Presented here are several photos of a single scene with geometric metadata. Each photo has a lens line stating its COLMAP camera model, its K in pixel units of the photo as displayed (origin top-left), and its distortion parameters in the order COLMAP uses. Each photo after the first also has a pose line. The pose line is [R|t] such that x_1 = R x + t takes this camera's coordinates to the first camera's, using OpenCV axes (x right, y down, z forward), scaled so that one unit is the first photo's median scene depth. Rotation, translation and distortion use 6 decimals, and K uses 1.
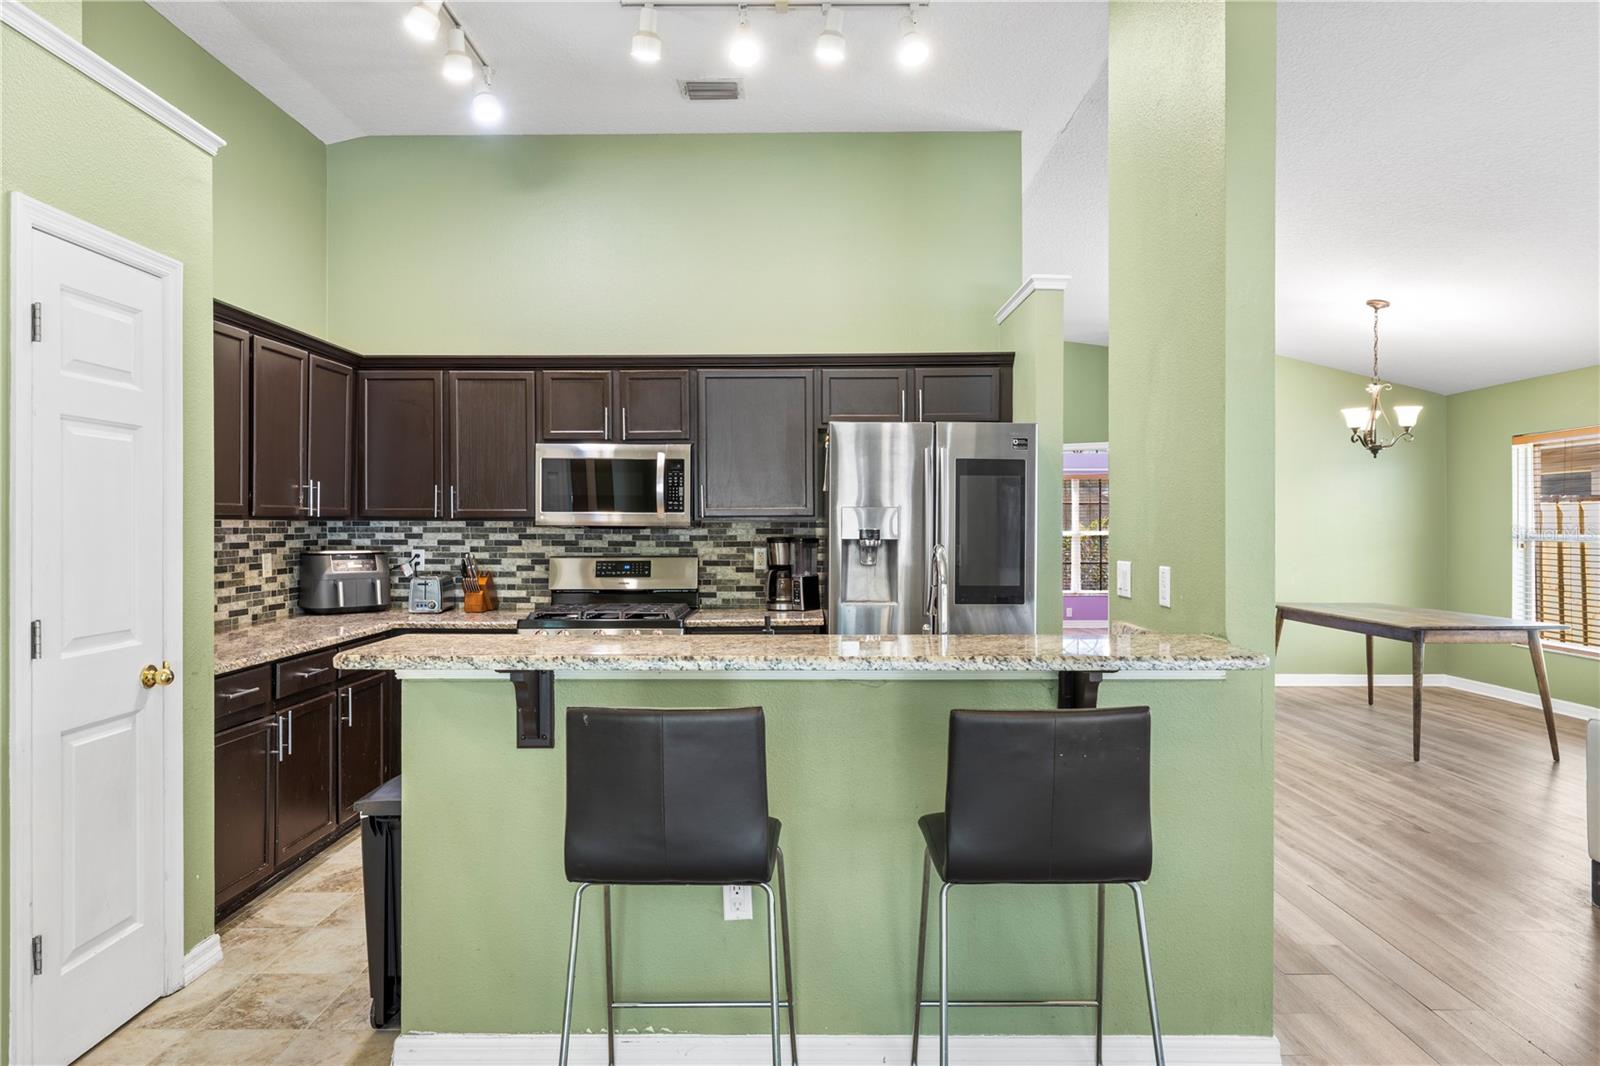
lens RADIAL K [[937.0, 0, 799.7], [0, 937.0, 525.5], [0, 0, 1]] dist [-0.001749, 0.000164]
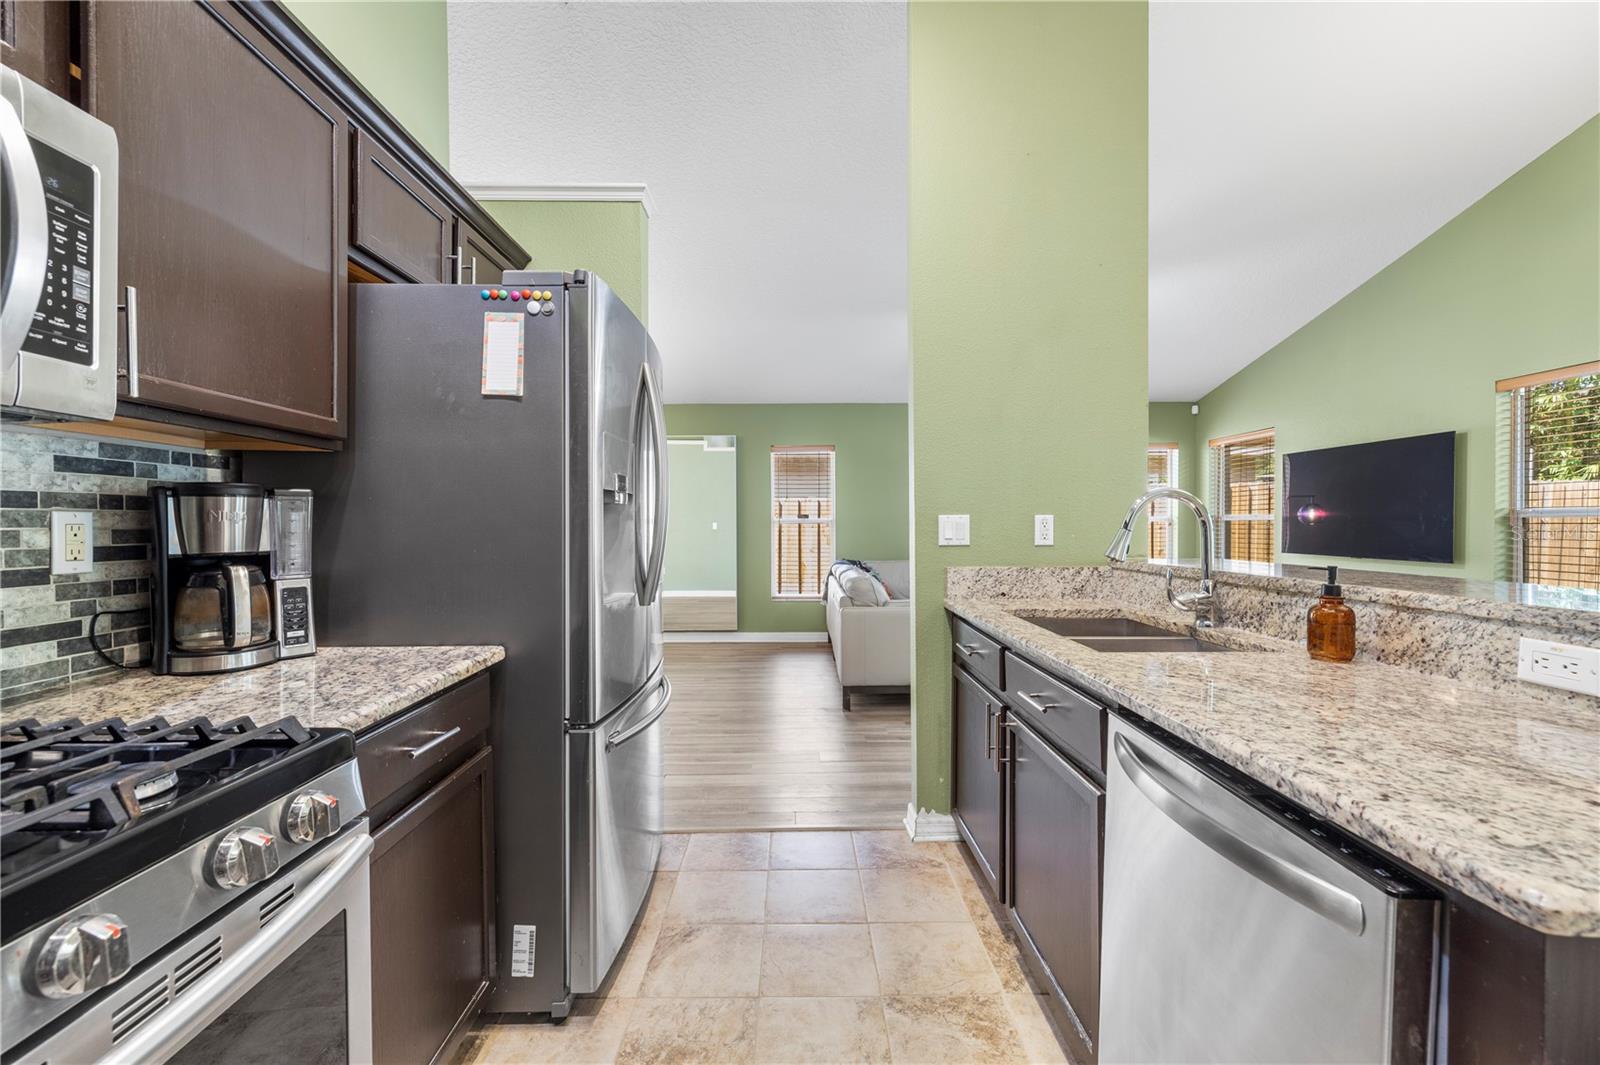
lens RADIAL K [[672.3, 0, 797.0], [0, 672.3, 531.8], [0, 0, 1]] dist [0.000881, 0.000447]
pose [[-0.017031, -0.009975, 0.999805, -0.295961], [0.005275, 0.999935, 0.010066, 0.030125], [-0.999841, 0.005445, -0.016977, 0.735993]]
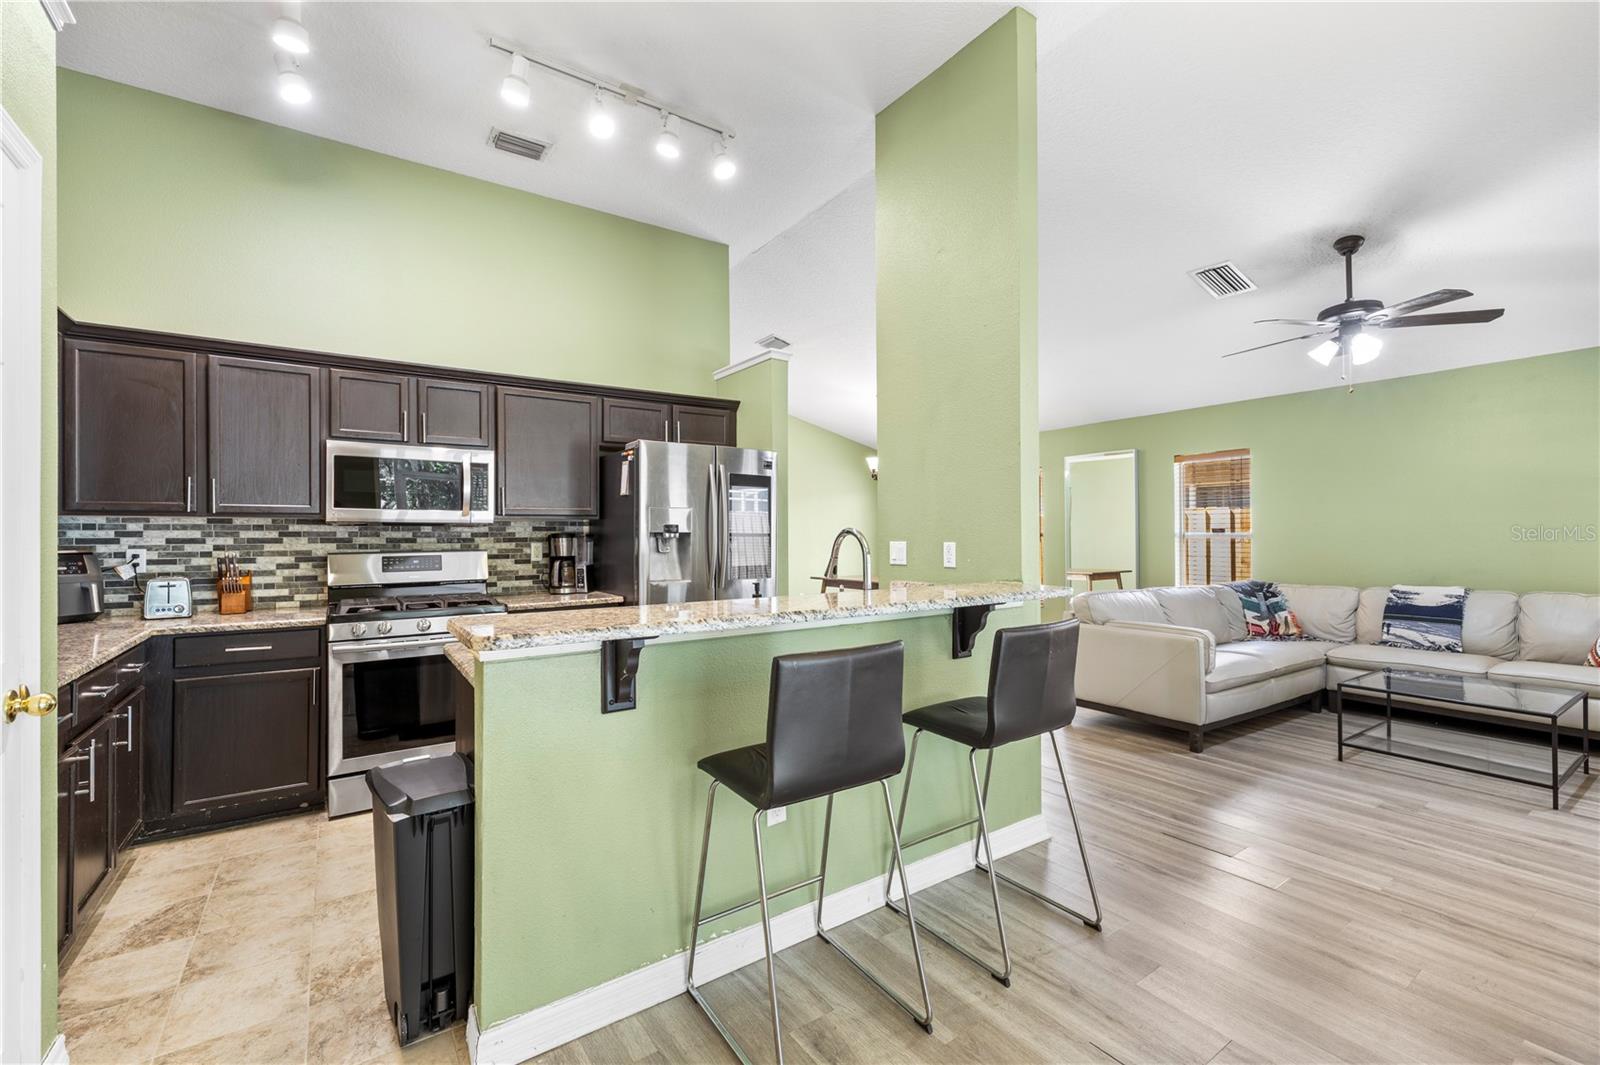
lens RADIAL K [[674.3, 0, 796.9], [0, 674.3, 531.0], [0, 0, 1]] dist [0.001893, 0.000310]
pose [[0.819585, -0.001348, 0.572956, -0.261158], [0.006053, 0.999962, -0.006306, 0.016251], [-0.572925, 0.008637, 0.819562, 0.111988]]
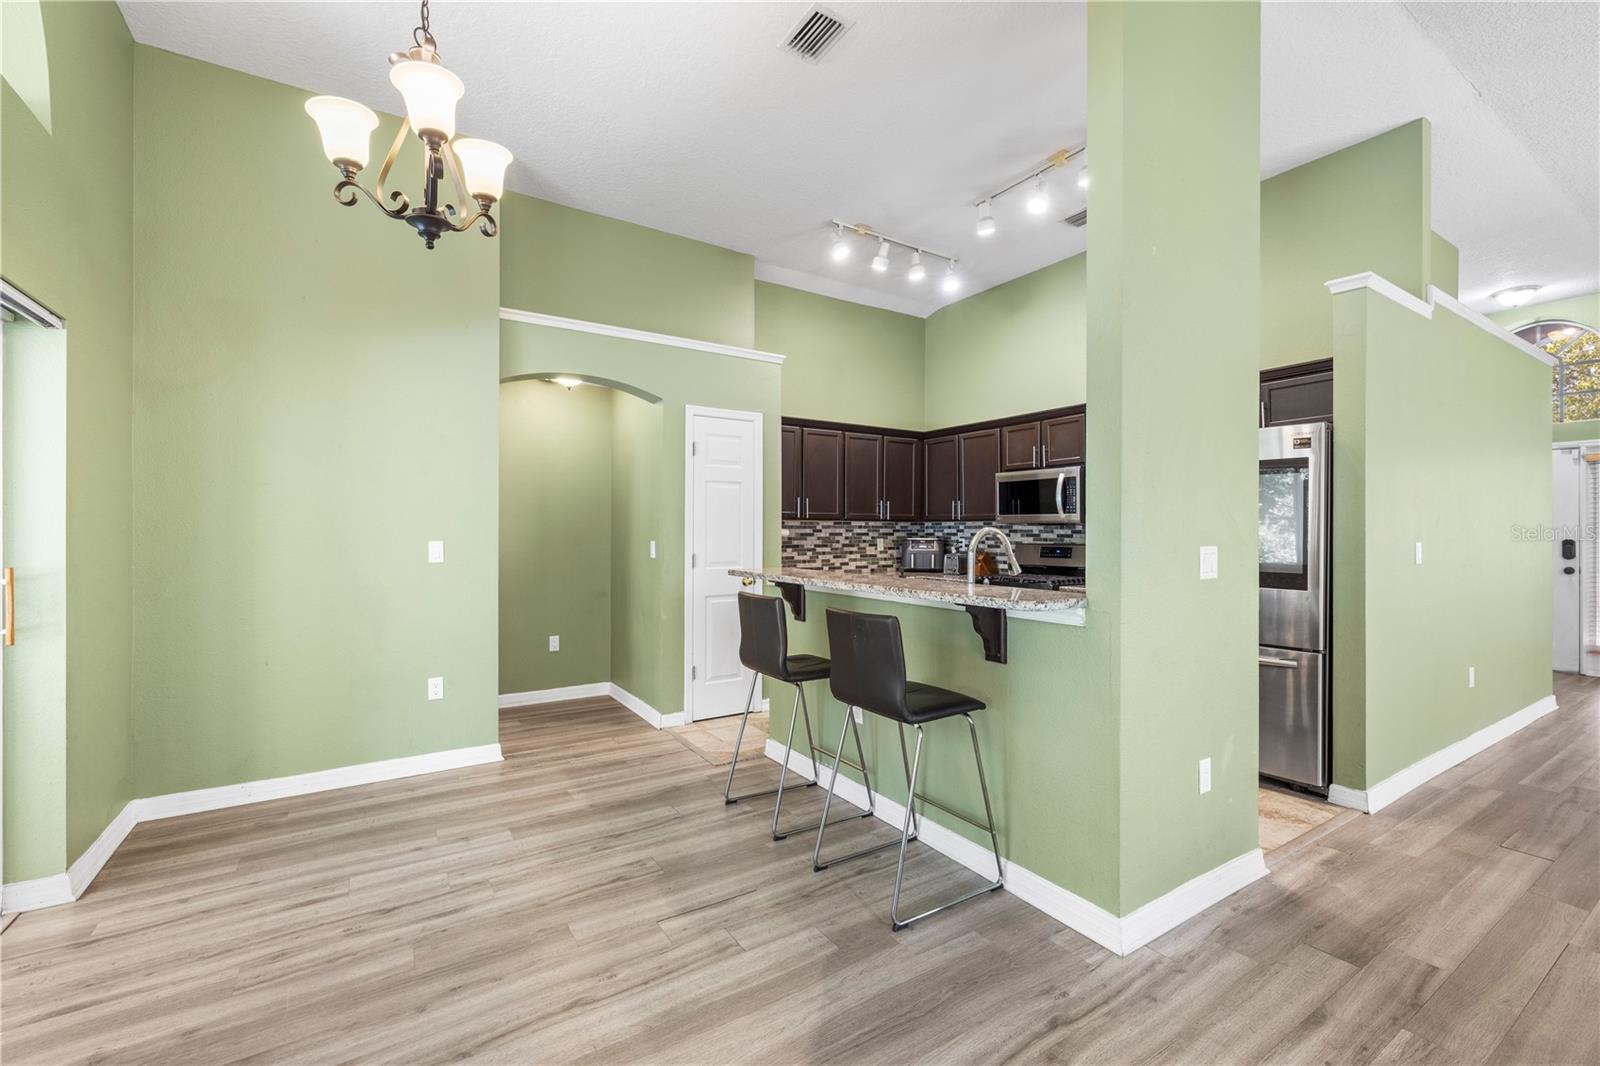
lens RADIAL K [[672.3, 0, 797.0], [0, 672.3, 532.3], [0, 0, 1]] dist [0.000881, 0.000447]
pose [[0.544002, 0.002219, -0.839081, 0.470422], [-0.003667, 0.999993, 0.000267, 0.014908], [0.839076, 0.002932, 0.544007, 0.069477]]
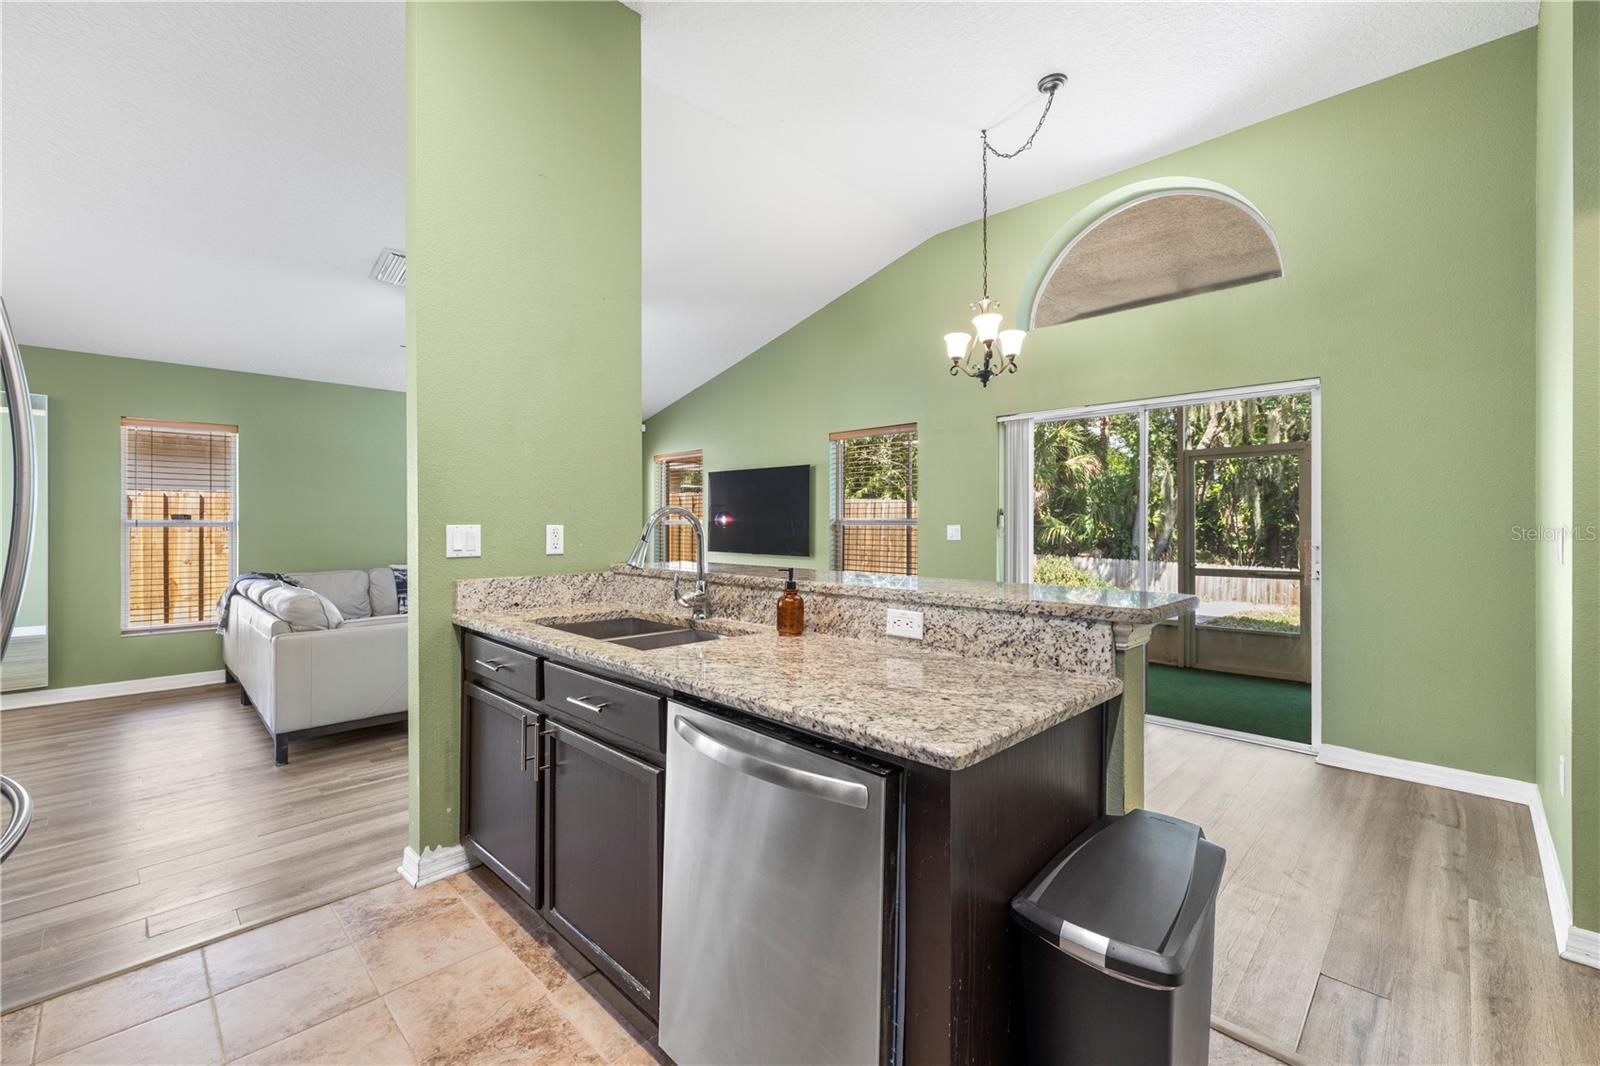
lens RADIAL K [[678.0, 0, 795.4], [0, 678.0, 523.6], [0, 0, 1]] dist [0.001271, 0.000318]
pose [[-0.717737, 0.000105, 0.696315, -0.297981], [0.000929, 0.999999, 0.000807, 0.022069], [-0.696314, 0.001226, -0.717736, 0.791726]]
